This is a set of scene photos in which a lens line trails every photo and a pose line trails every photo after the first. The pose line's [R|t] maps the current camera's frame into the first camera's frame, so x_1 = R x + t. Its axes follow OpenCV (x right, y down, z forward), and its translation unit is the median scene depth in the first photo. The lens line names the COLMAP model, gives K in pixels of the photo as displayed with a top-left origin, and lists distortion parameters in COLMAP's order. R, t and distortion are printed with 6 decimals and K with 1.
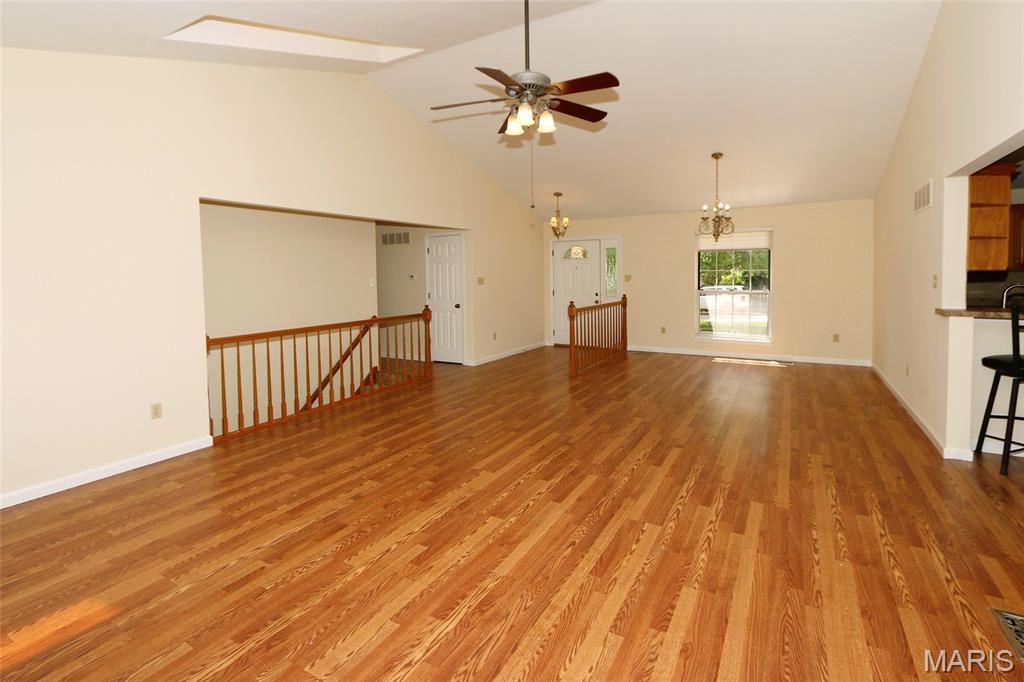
lens RADIAL K [[471.5, 0, 512.8], [0, 471.5, 291.2], [0, 0, 1]] dist [-0.013050, -0.000174]
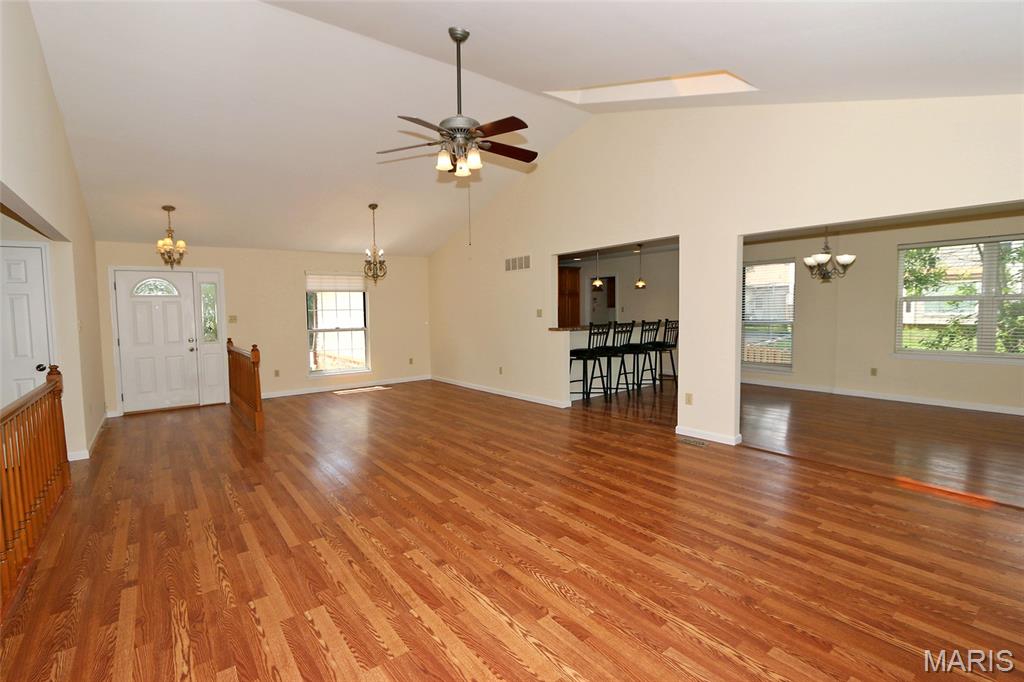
lens RADIAL K [[481.9, 0, 512.0], [0, 481.9, 341.0], [0, 0, 1]] dist [-0.018692, -0.000030]
pose [[0.380307, -0.053925, 0.923287, -0.993775], [0.049672, 0.998049, 0.037831, 0.011365], [-0.923525, 0.031474, 0.382244, 0.500698]]
